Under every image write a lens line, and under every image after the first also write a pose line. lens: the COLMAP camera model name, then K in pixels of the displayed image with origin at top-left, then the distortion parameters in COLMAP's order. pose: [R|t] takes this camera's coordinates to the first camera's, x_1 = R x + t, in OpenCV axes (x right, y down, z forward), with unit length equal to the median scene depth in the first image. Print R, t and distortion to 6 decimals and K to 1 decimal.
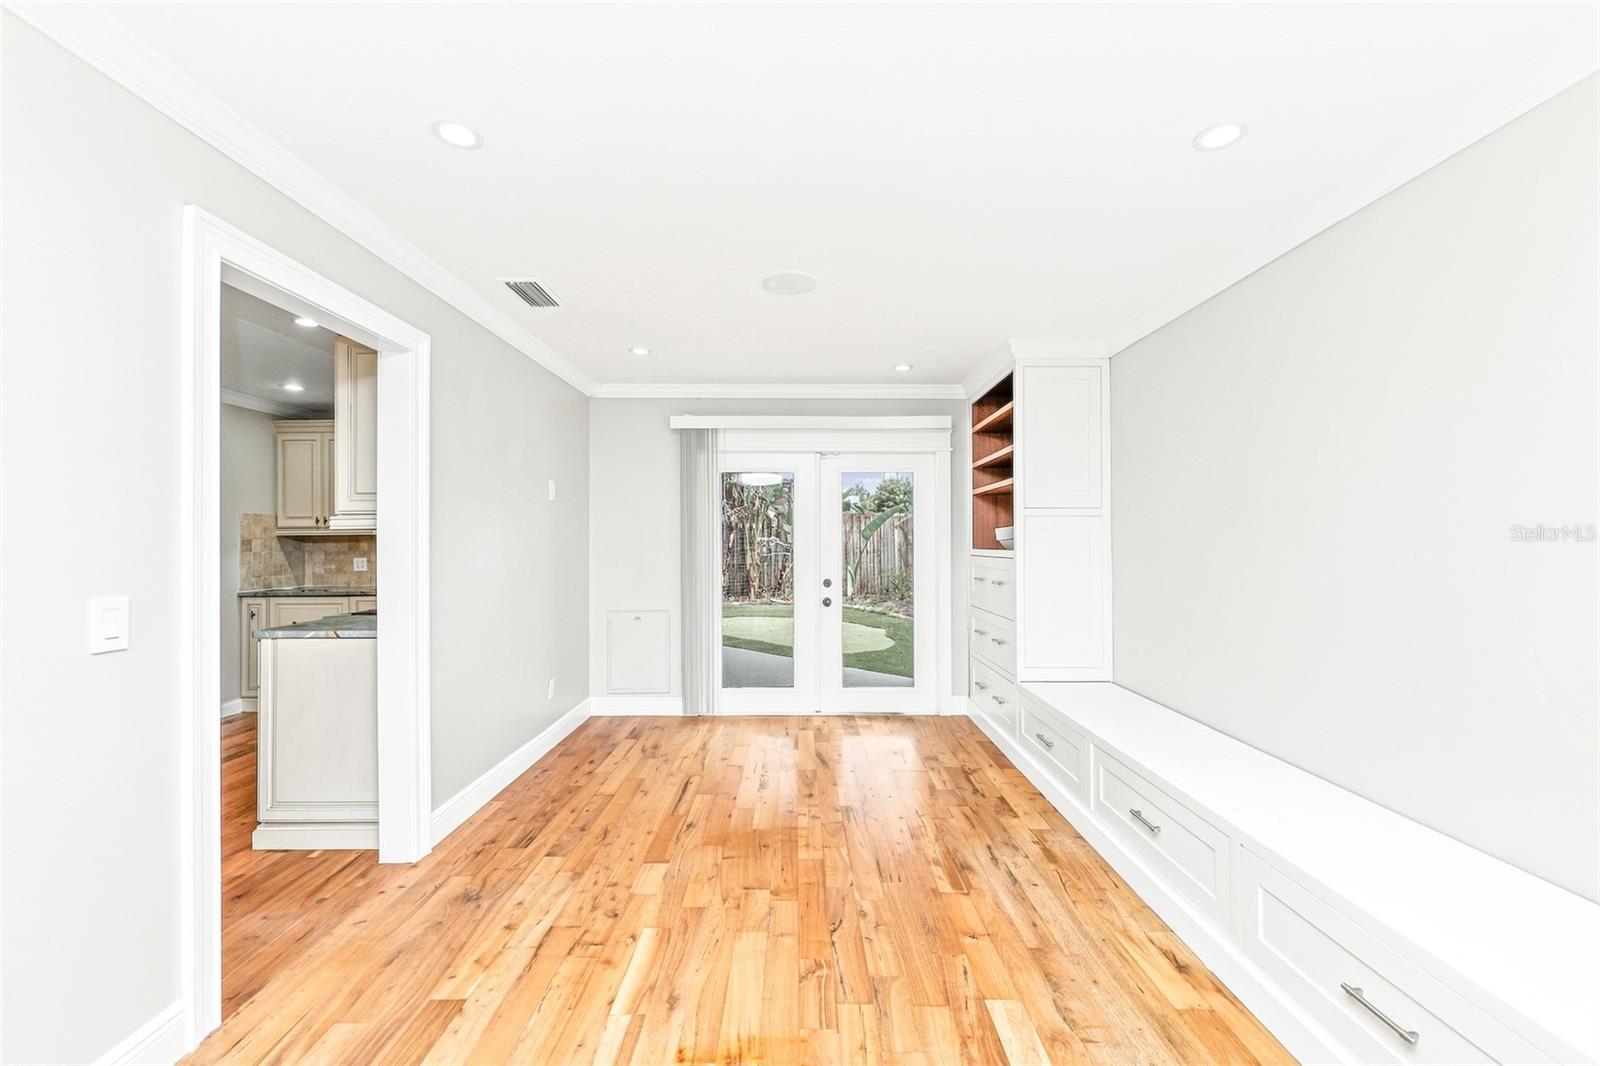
lens RADIAL K [[647.7, 0, 795.8], [0, 647.7, 537.4], [0, 0, 1]] dist [0.001157, -0.000575]
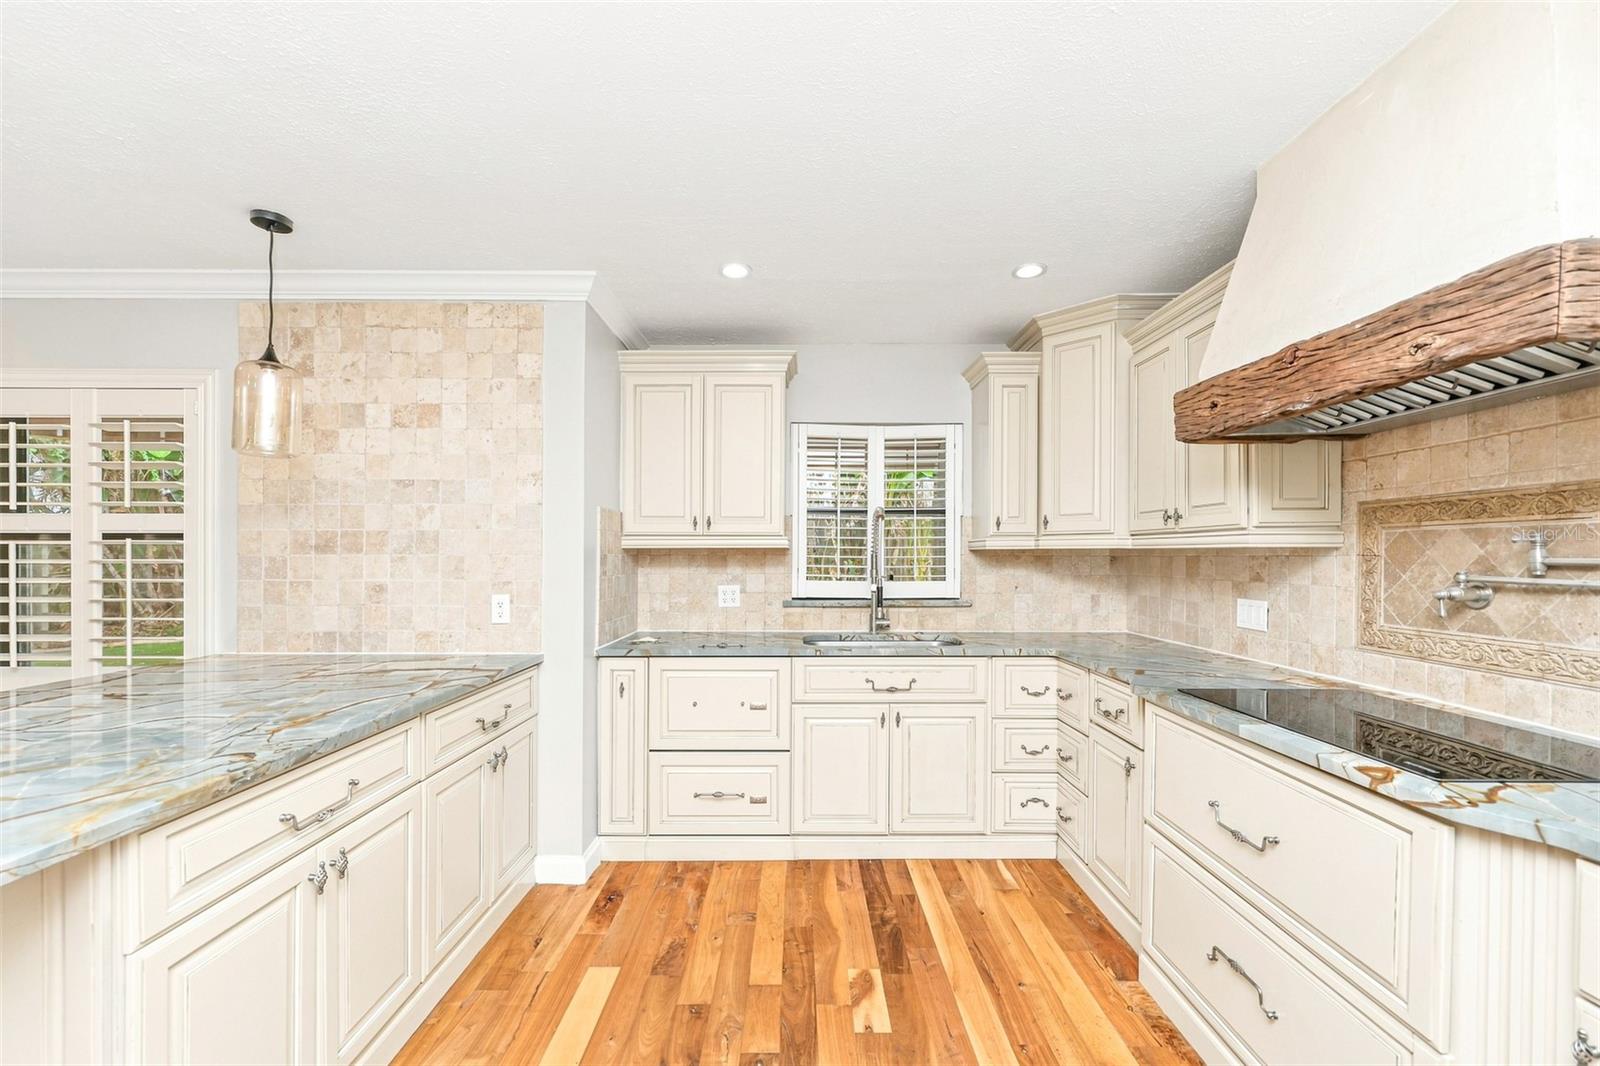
lens RADIAL K [[647.7, 0, 795.1], [0, 647.7, 550.0], [0, 0, 1]] dist [0.001157, -0.000575]
pose [[0.999968, 0.007600, -0.002642, -0.643467], [-0.007596, 0.999970, 0.001561, -0.003070], [0.002654, -0.001541, 0.999995, 0.414801]]
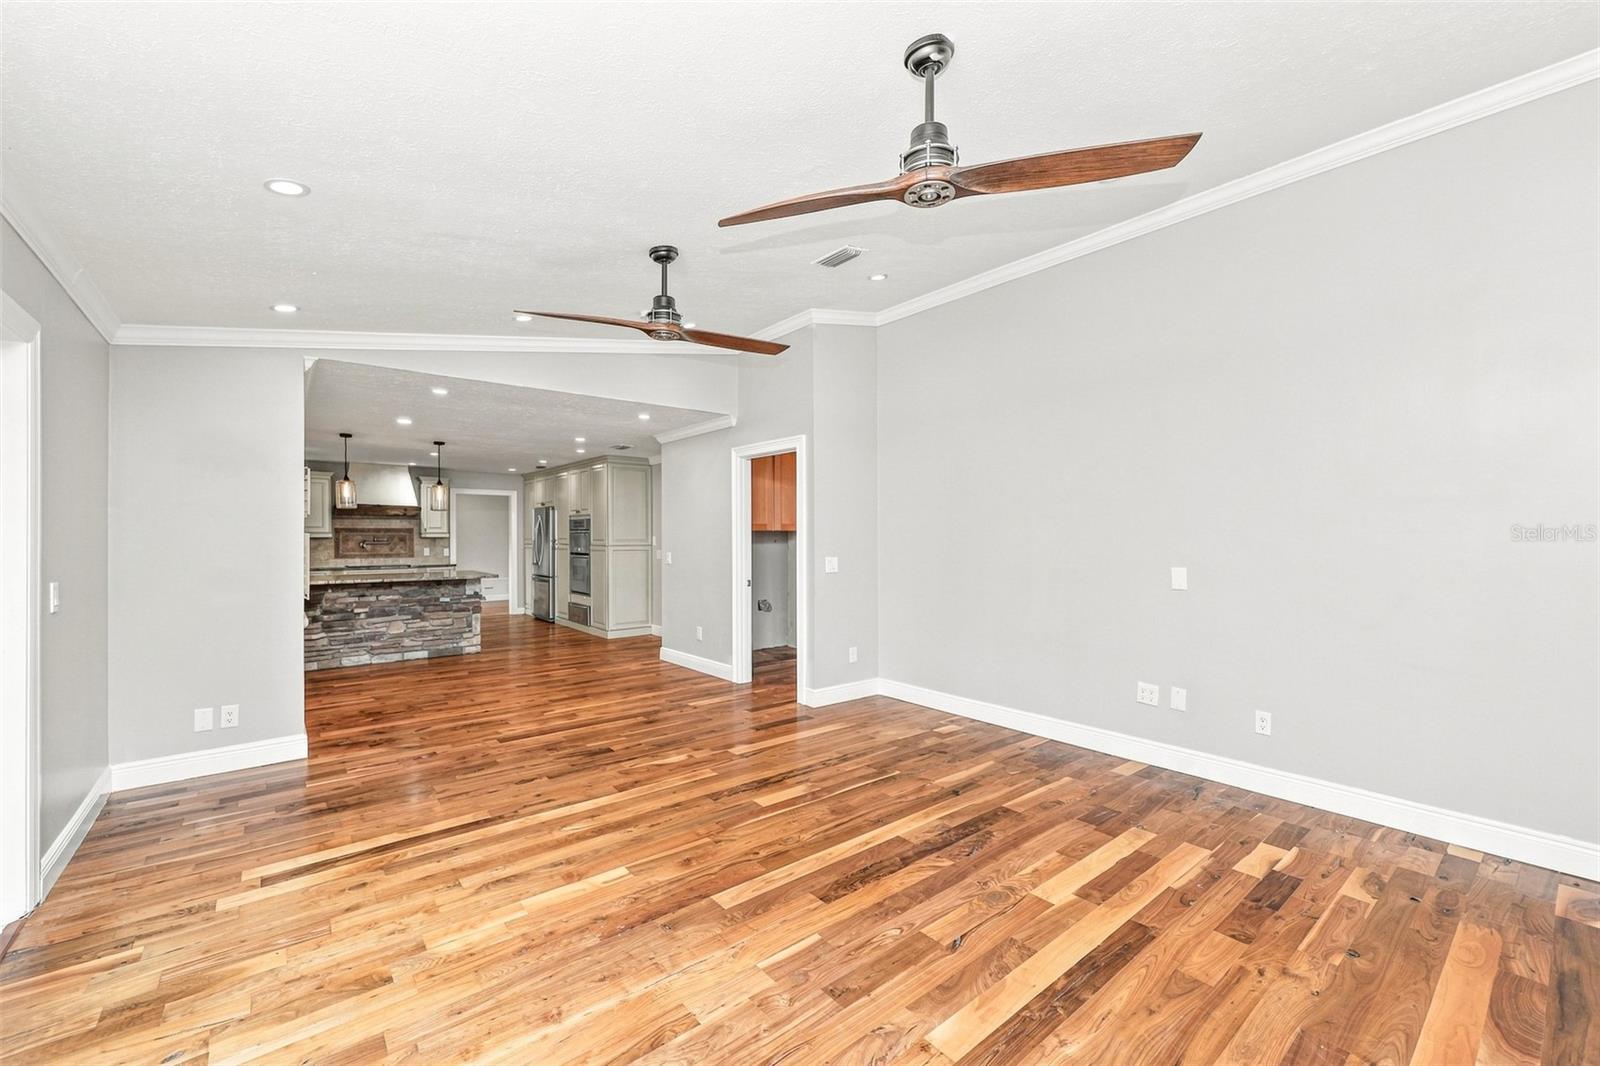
lens RADIAL K [[647.7, 0, 799.5], [0, 647.7, 526.1], [0, 0, 1]] dist [0.001157, -0.000575]
pose [[-0.636555, 0.022235, 0.770911, -3.608972], [0.006221, 0.999700, -0.023697, 0.021873], [-0.771206, -0.010289, -0.636502, 1.240640]]
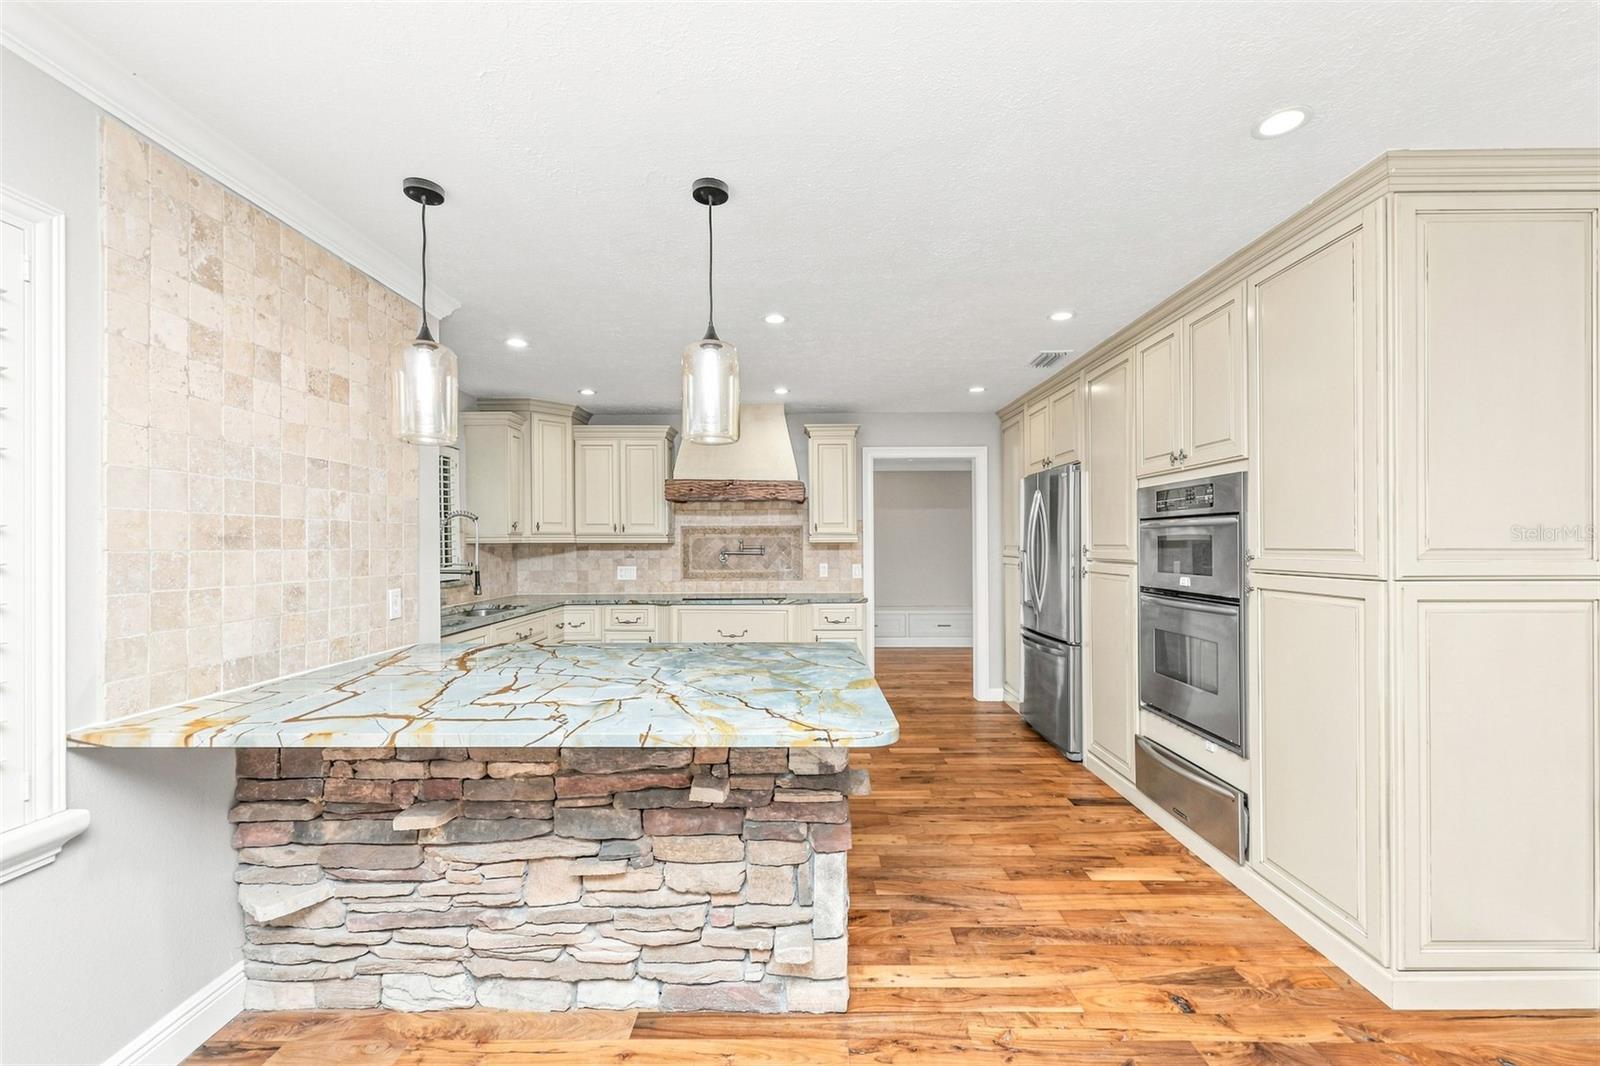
lens RADIAL K [[647.7, 0, 802.4], [0, 647.7, 541.4], [0, 0, 1]] dist [0.001157, -0.000575]
pose [[0.001702, 0.013054, 0.999913, -1.740752], [0.001836, 0.999913, -0.013057, 0.008516], [-0.999997, 0.001858, 0.001678, 0.702871]]
